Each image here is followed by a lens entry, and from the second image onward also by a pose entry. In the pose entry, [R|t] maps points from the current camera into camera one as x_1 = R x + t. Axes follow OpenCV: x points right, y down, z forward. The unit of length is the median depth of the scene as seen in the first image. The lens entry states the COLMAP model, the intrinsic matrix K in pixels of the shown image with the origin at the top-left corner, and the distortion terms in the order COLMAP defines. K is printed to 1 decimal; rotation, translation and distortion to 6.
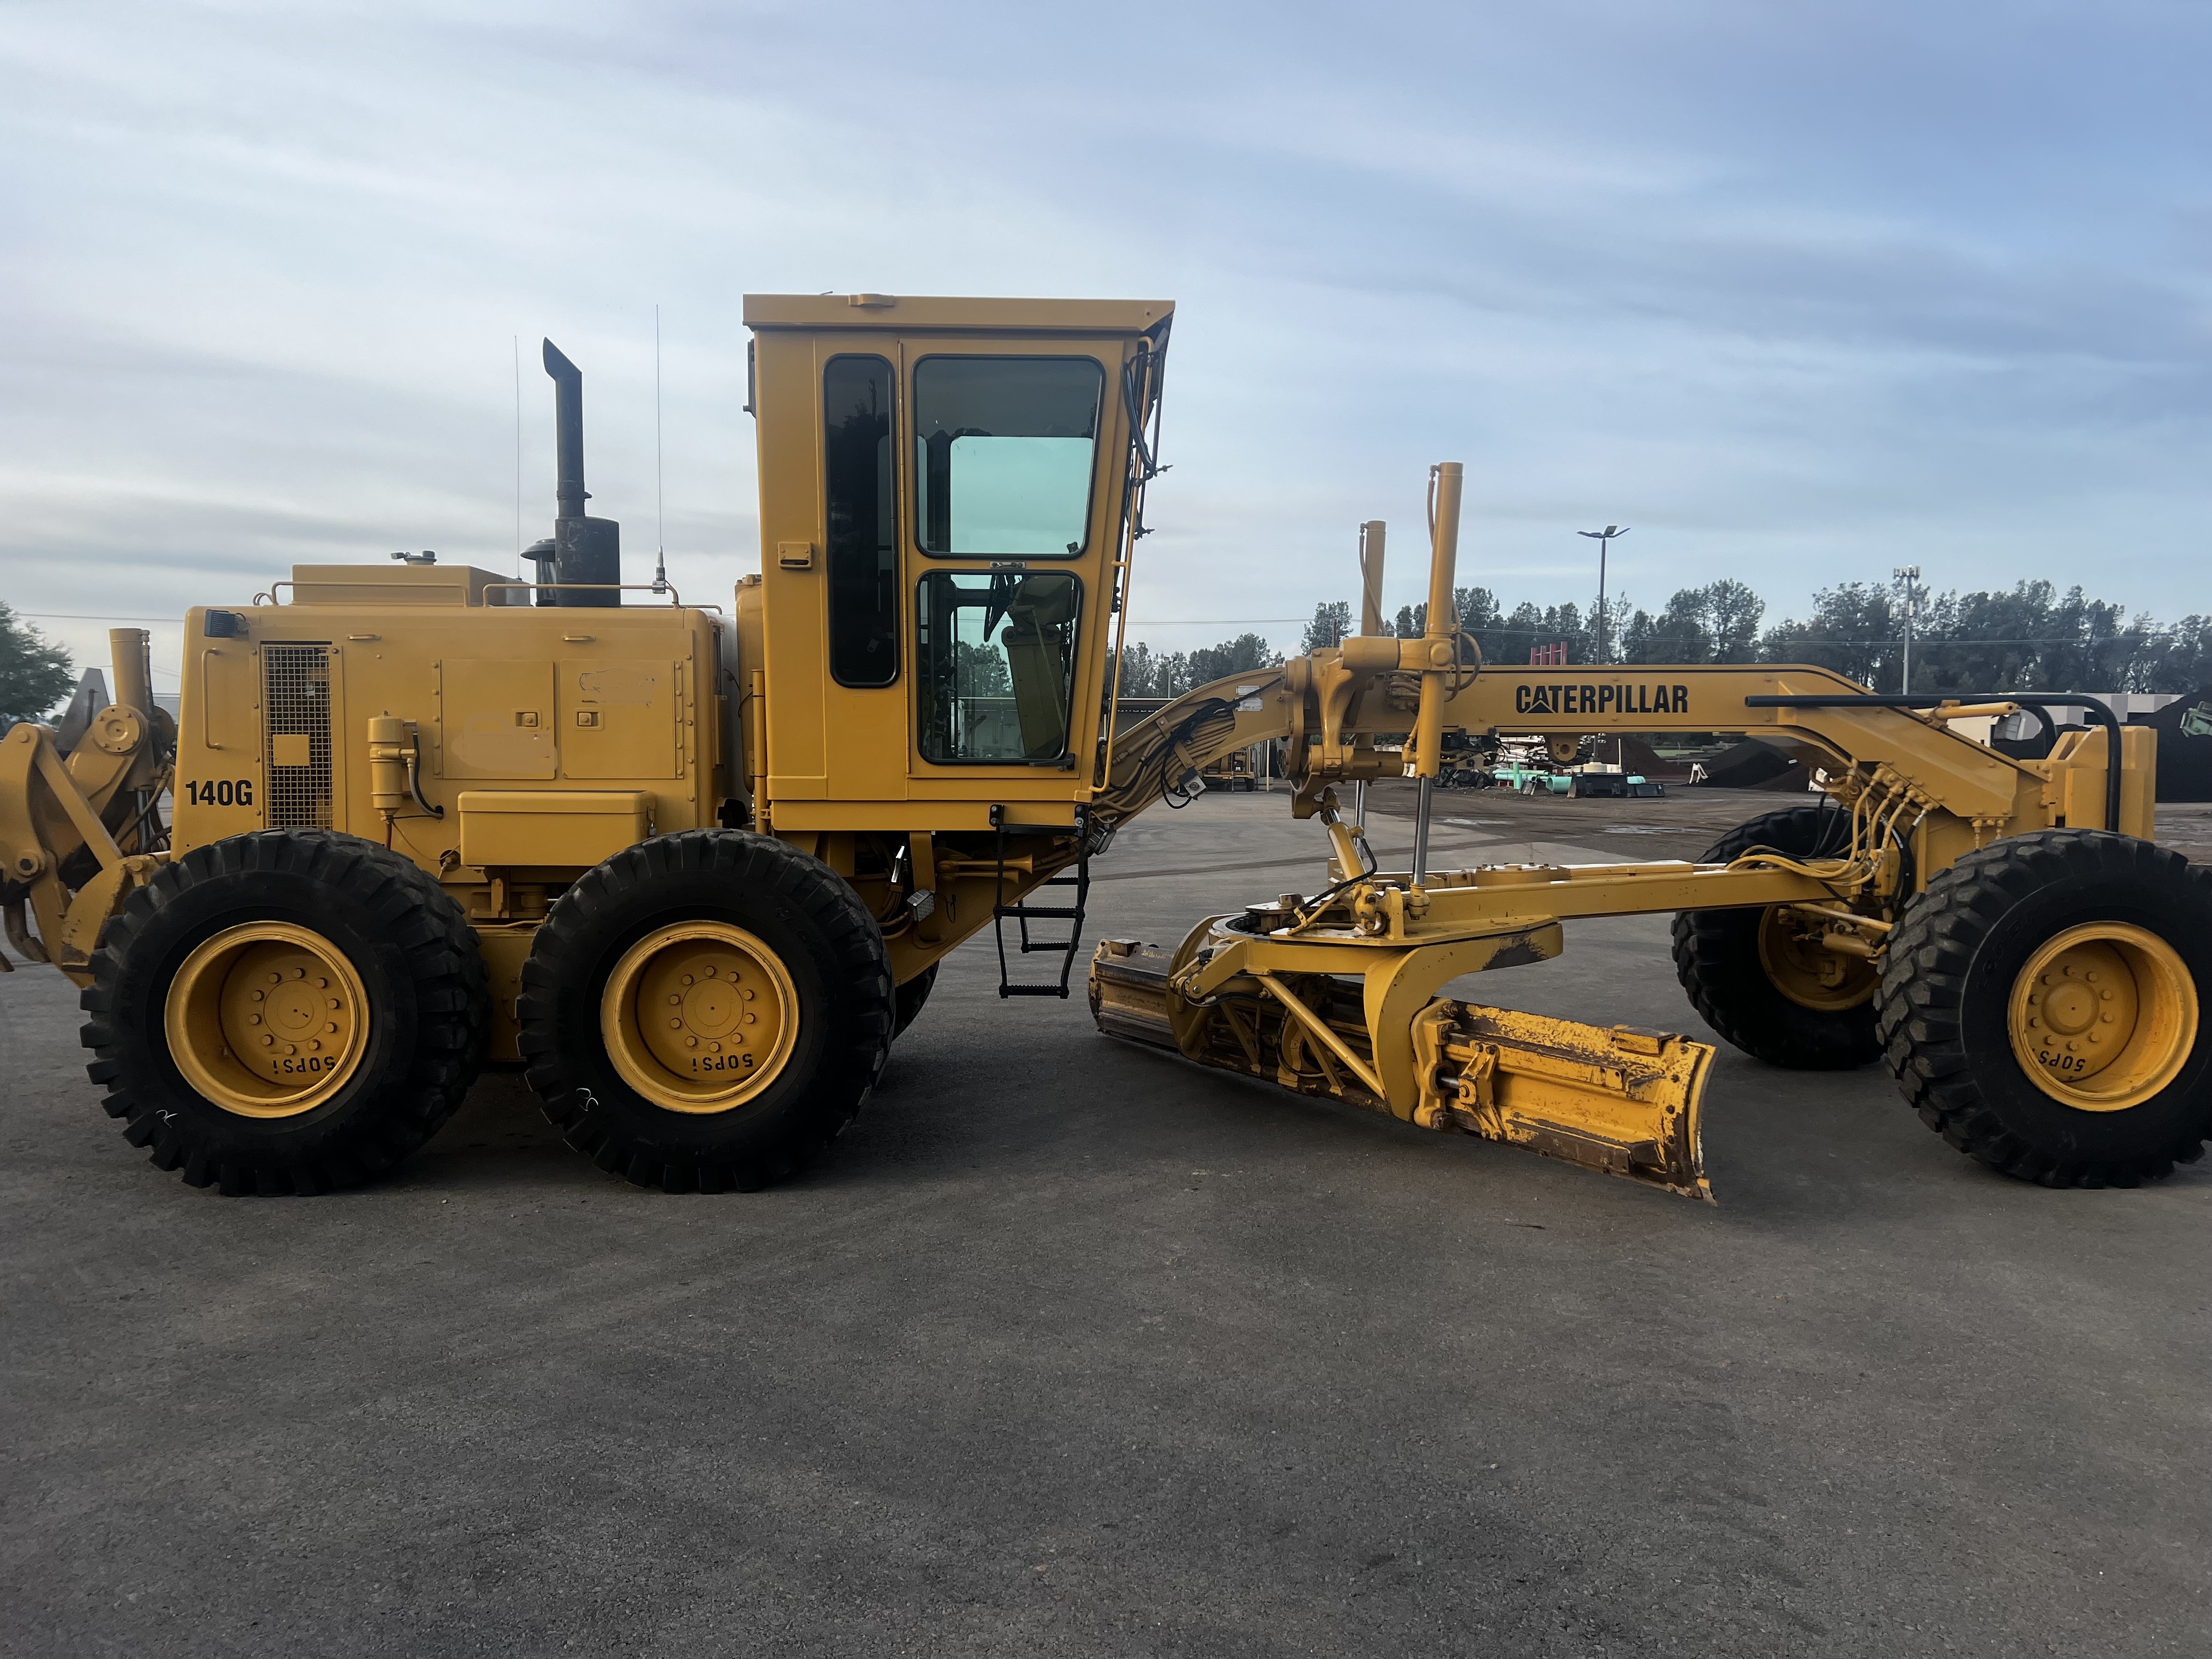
lens RADIAL K [[1701.6, 0, 1106.0], [0, 1701.6, 829.5], [0, 0, 1]] dist [0.070751, -0.211867]
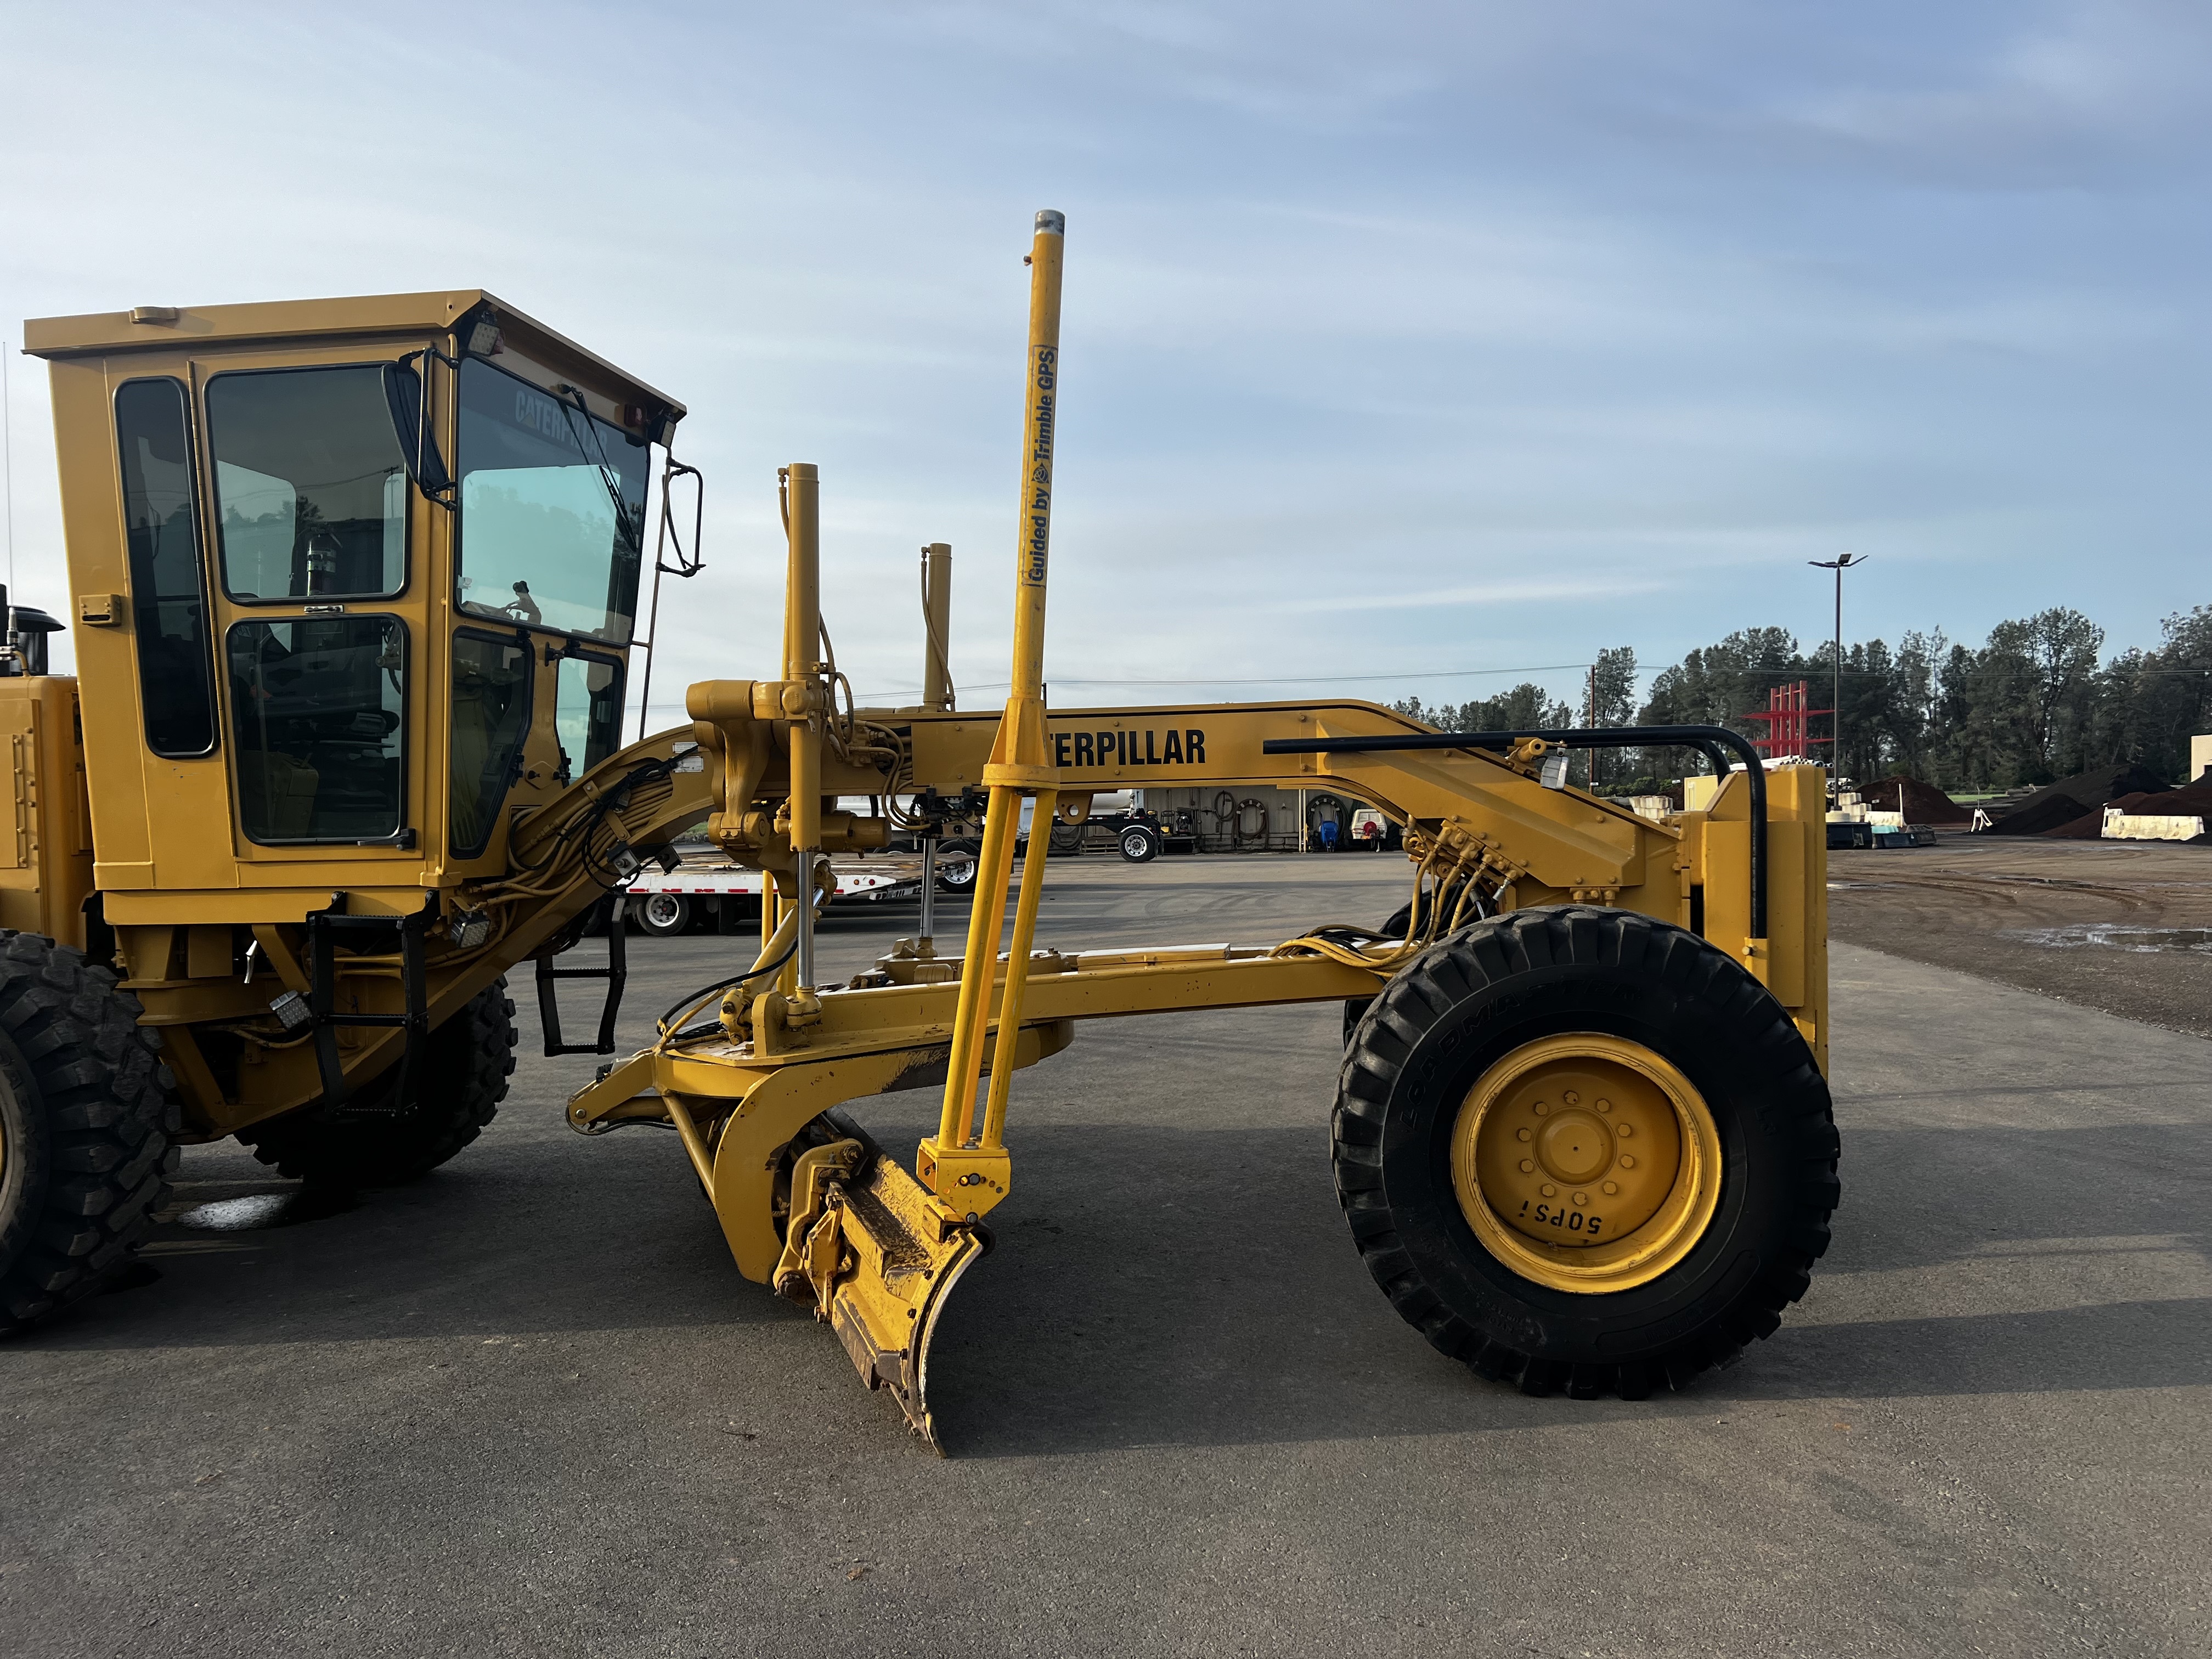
lens RADIAL K [[1733.1, 0, 1106.0], [0, 1733.1, 829.5], [0, 0, 1]] dist [0.026234, -0.009755]
pose [[0.987624, -0.020384, -0.155508, 0.421958], [0.014782, 0.999202, -0.037095, -0.007221], [0.156140, 0.034337, 0.987138, 0.186889]]
